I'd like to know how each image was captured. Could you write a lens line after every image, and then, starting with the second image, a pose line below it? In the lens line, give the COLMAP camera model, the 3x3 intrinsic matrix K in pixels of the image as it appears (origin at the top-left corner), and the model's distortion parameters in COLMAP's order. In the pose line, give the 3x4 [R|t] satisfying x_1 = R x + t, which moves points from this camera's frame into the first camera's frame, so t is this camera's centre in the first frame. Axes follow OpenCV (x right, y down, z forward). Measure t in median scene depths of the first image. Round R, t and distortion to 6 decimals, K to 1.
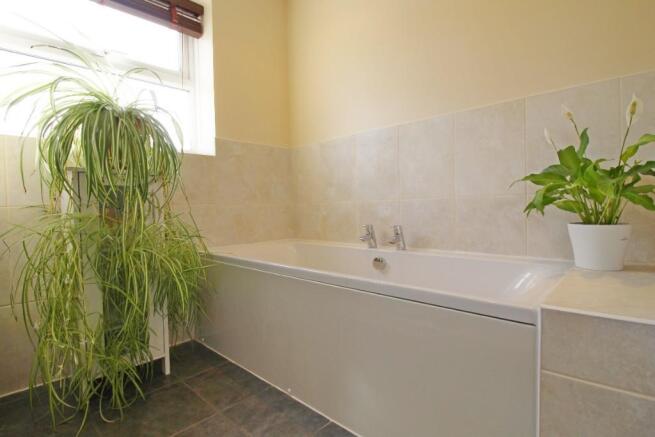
lens RADIAL K [[310.6, 0, 327.5], [0, 310.6, 218.5], [0, 0, 1]] dist [-0.000888, -0.000756]
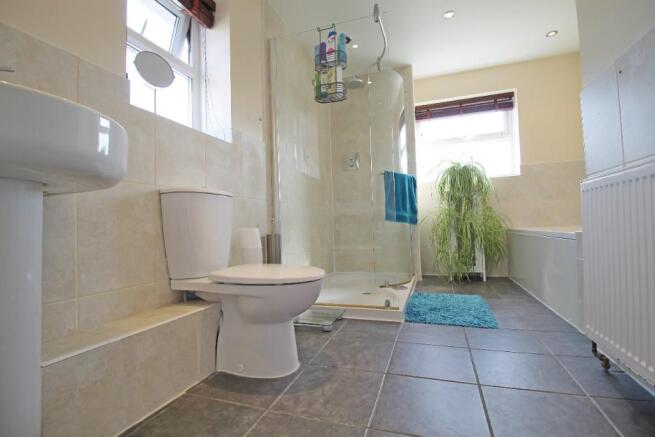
lens RADIAL K [[310.6, 0, 327.5], [0, 310.6, 218.5], [0, 0, 1]] dist [-0.000888, -0.000756]
pose [[0.375466, -0.038131, -0.926051, 1.094979], [-0.014192, 0.998800, -0.046881, 0.179739], [0.926727, 0.030745, 0.374474, -0.837445]]
